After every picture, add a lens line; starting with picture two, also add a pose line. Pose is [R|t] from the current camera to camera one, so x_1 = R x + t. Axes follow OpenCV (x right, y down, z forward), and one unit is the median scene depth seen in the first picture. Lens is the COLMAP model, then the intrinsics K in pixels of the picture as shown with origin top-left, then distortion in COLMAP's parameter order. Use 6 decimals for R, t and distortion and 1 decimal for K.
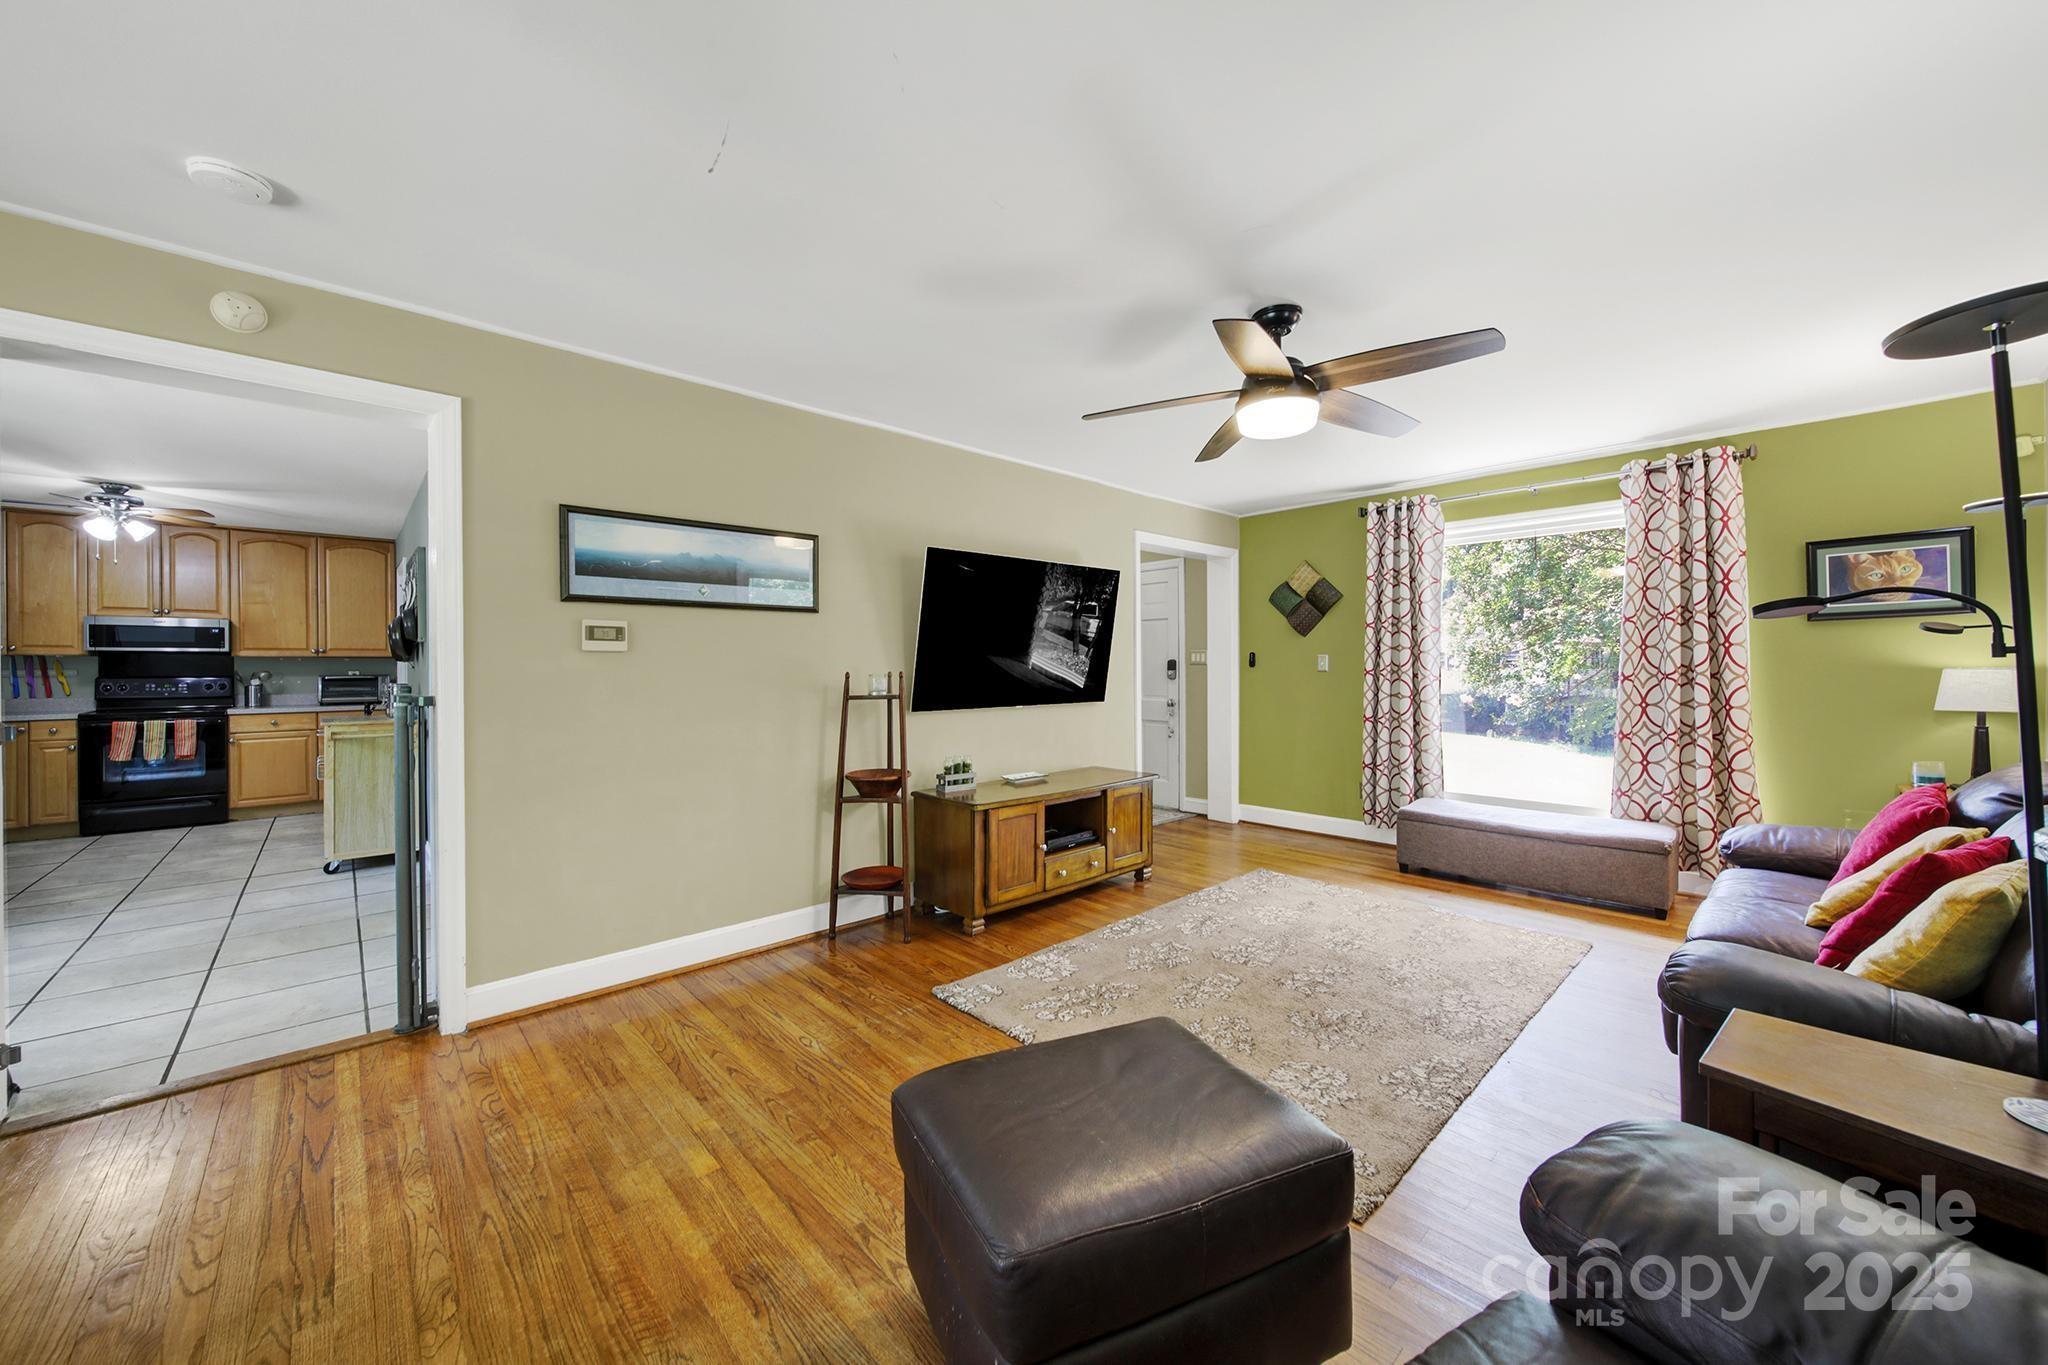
lens RADIAL K [[746.4, 0, 1016.4], [0, 746.4, 668.9], [0, 0, 1]] dist [-0.005733, -0.000466]
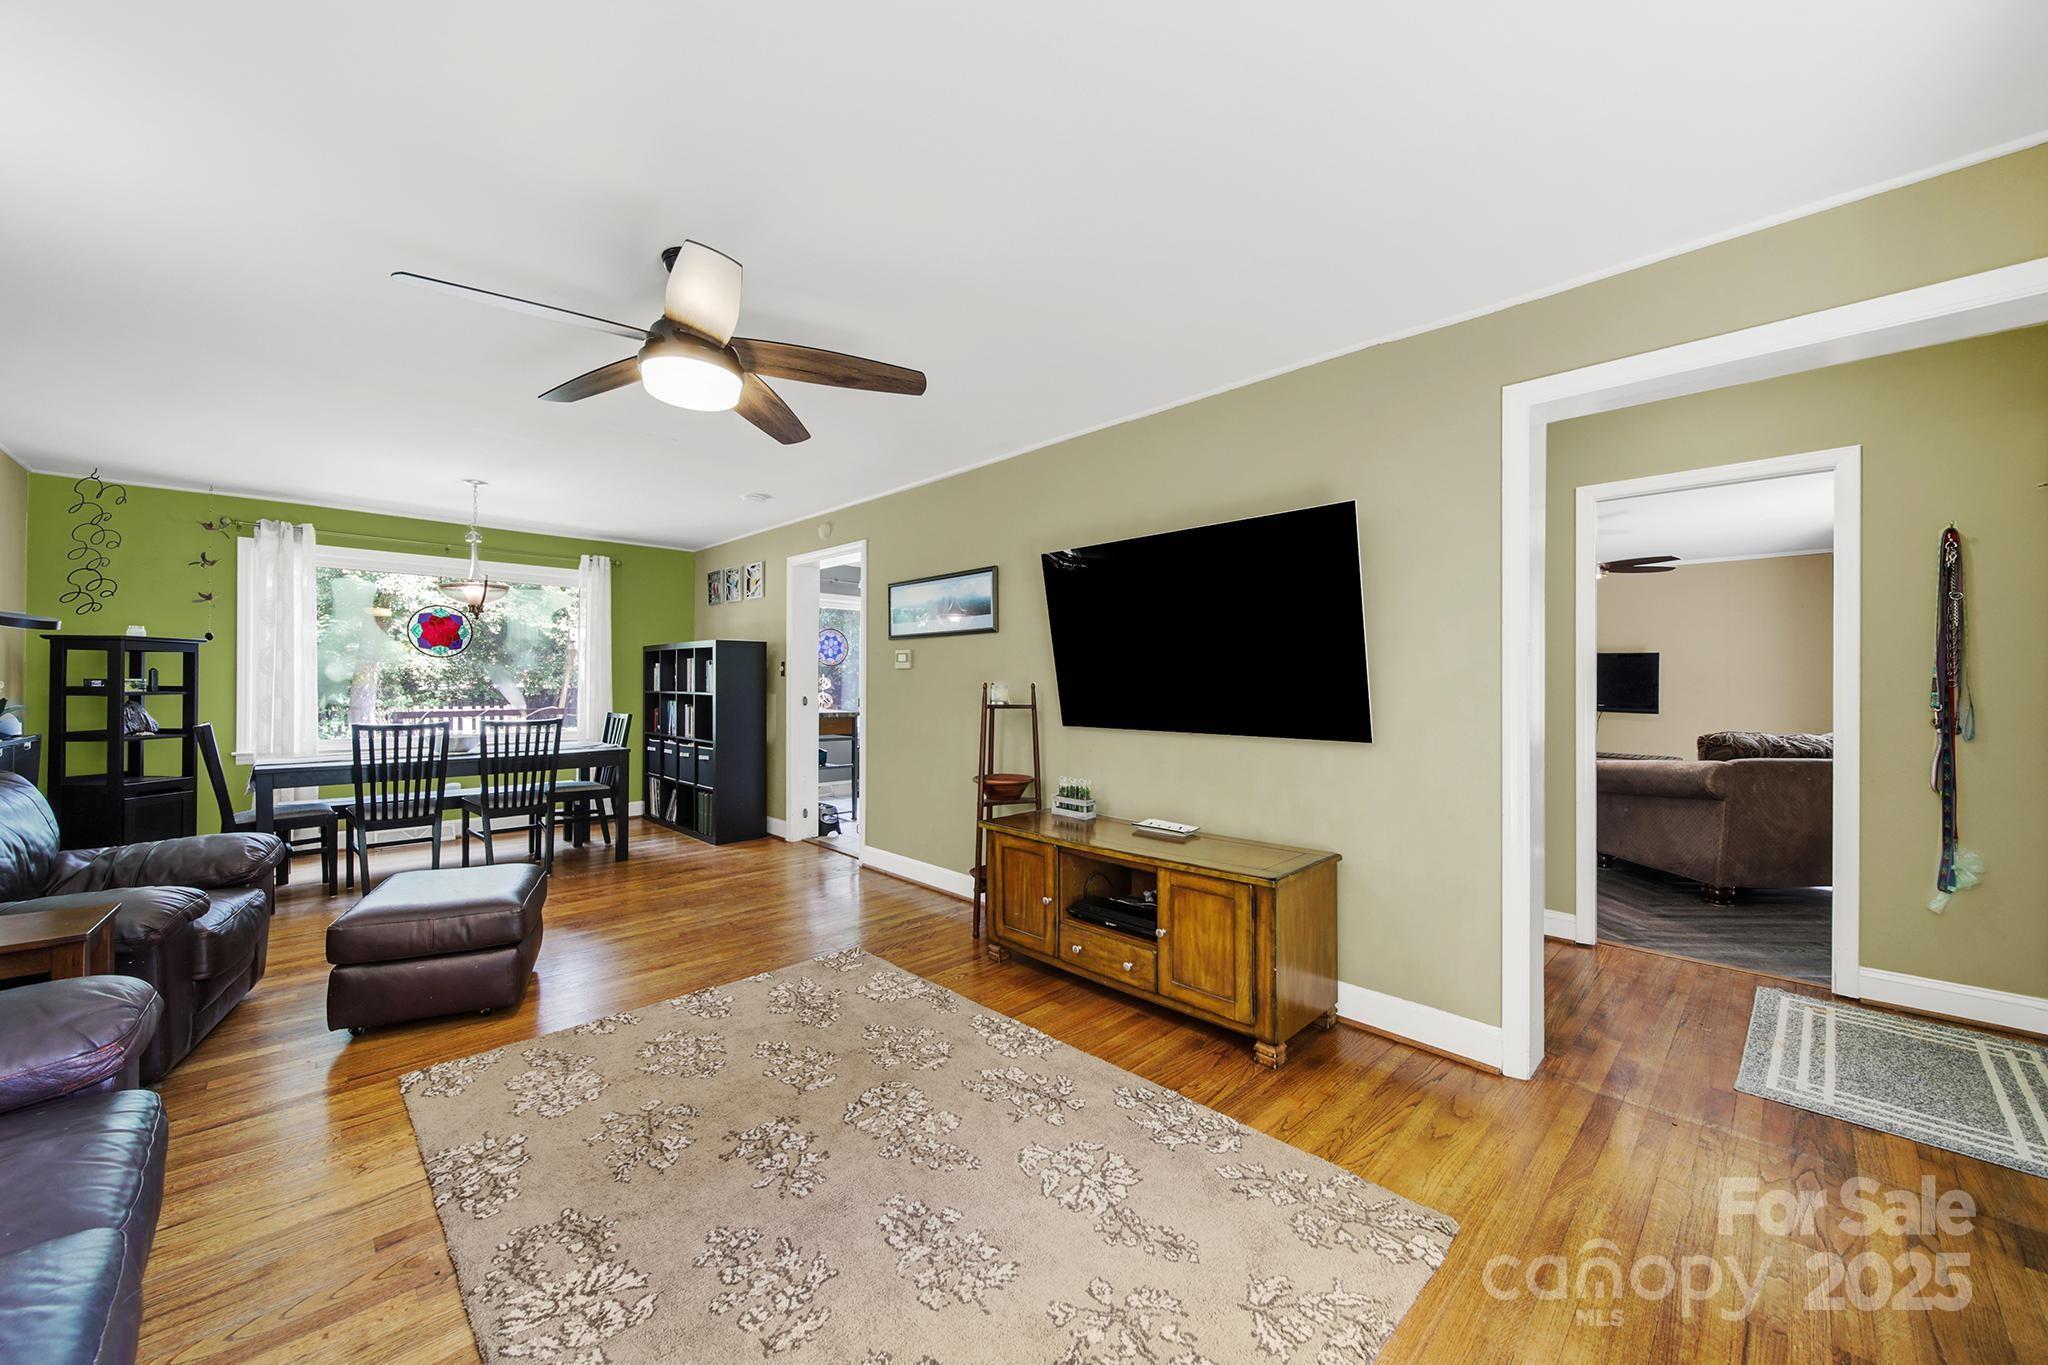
lens RADIAL K [[754.3, 0, 1033.4], [0, 754.3, 686.3], [0, 0, 1]] dist [-0.001534, -0.000247]
pose [[0.039009, 0.009858, -0.999190, 0.849054], [-0.005300, 0.999939, 0.009658, -0.002978], [0.999225, 0.004918, 0.039059, 0.945504]]
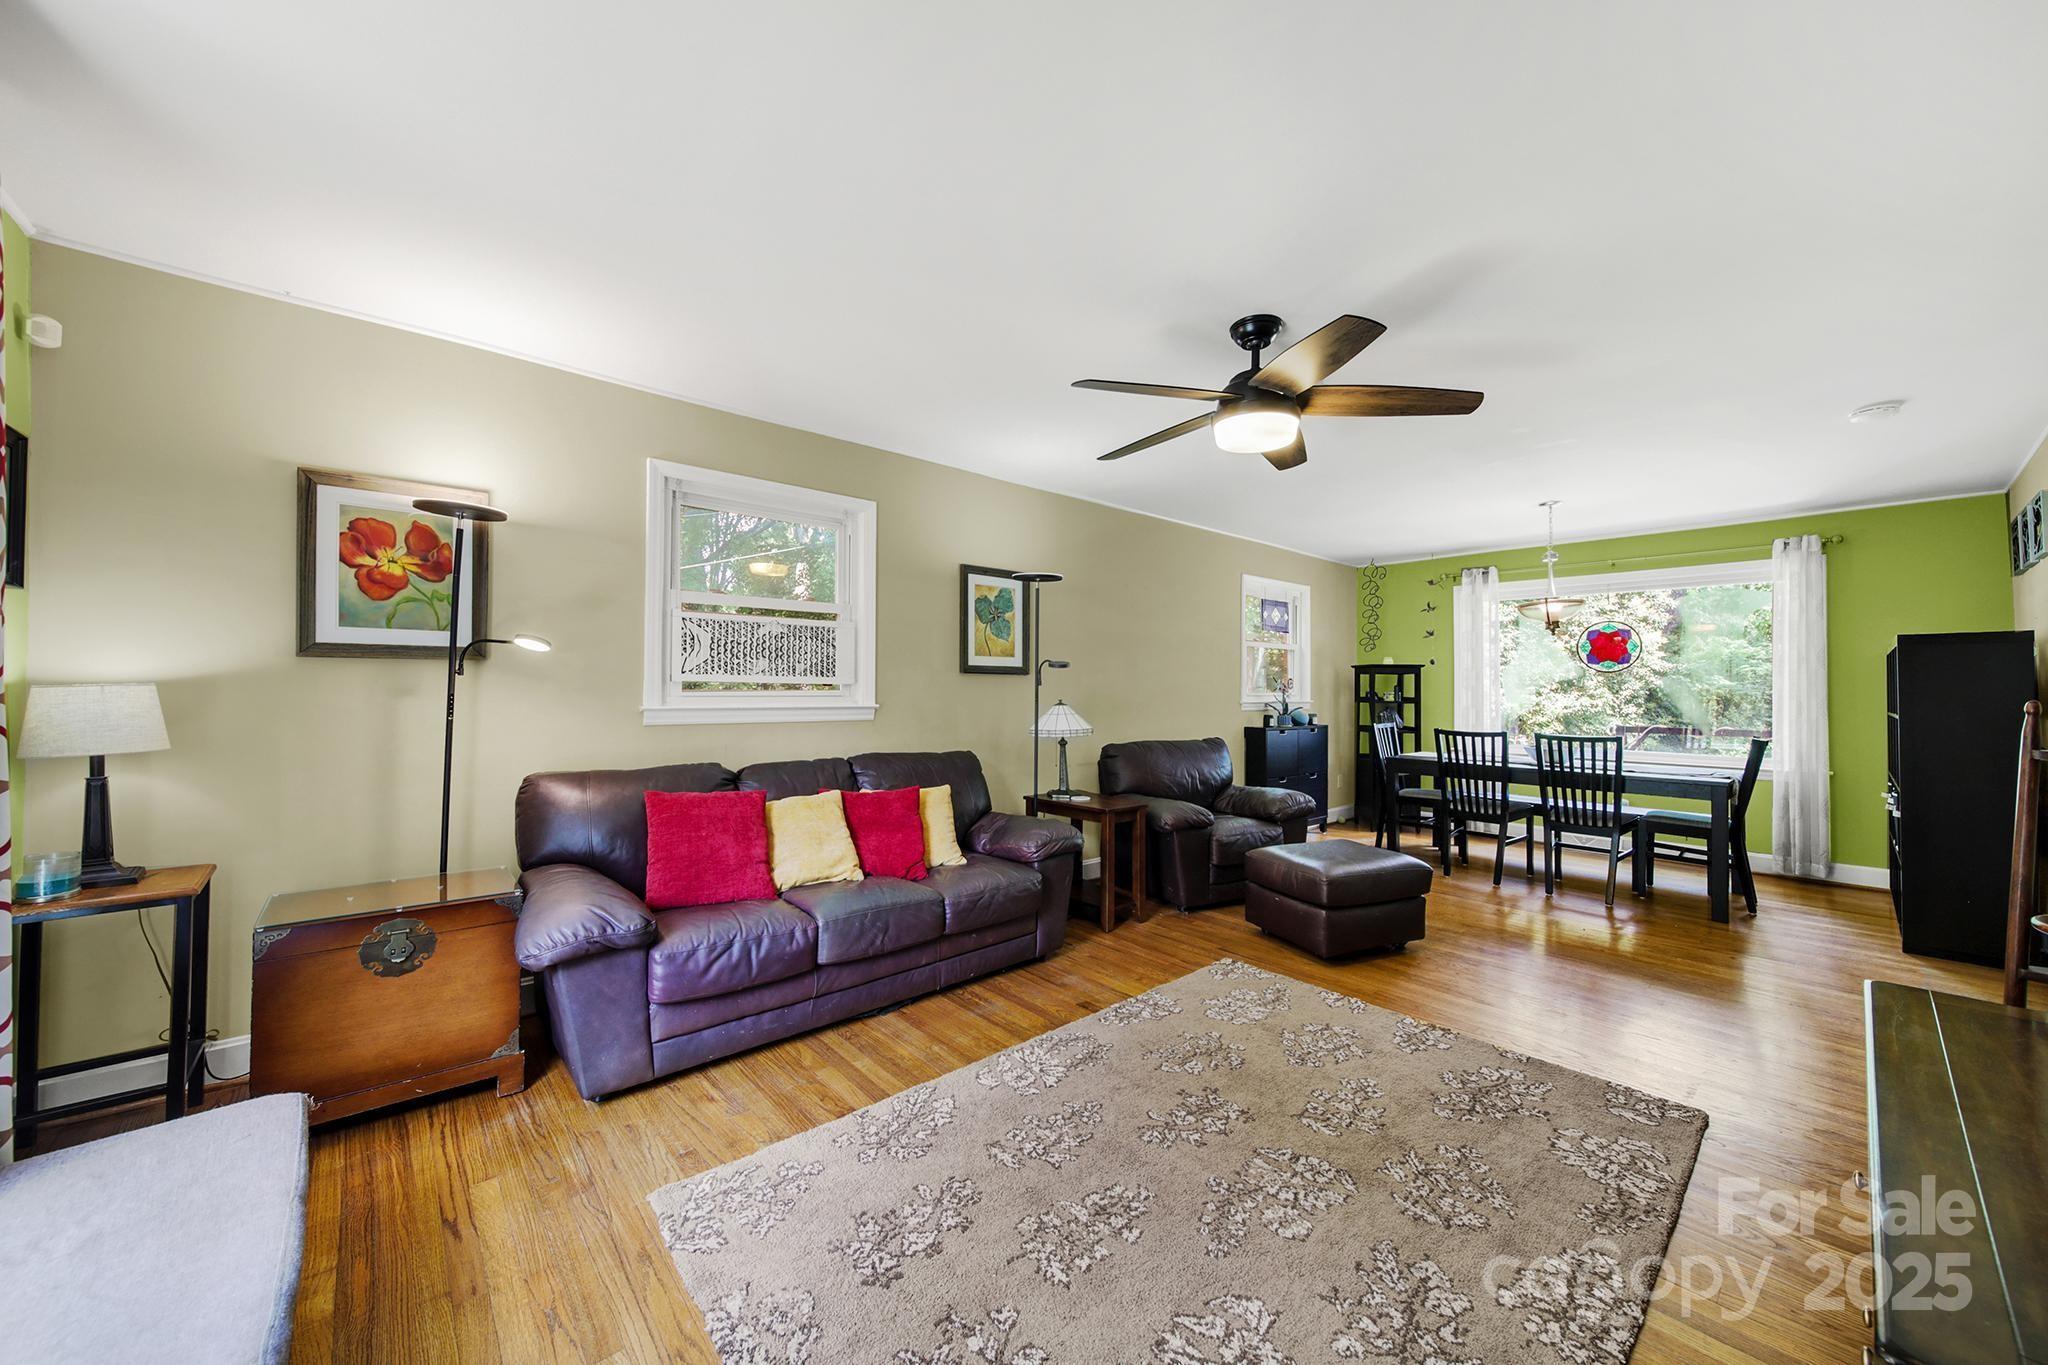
lens RADIAL K [[730.9, 0, 1003.9], [0, 730.9, 675.7], [0, 0, 1]] dist [0.000343, -0.000060]
pose [[-0.999401, -0.006004, 0.034090, 0.457129], [-0.006531, 0.999861, -0.015352, -0.002499], [-0.033993, -0.015565, -0.999301, 1.356305]]
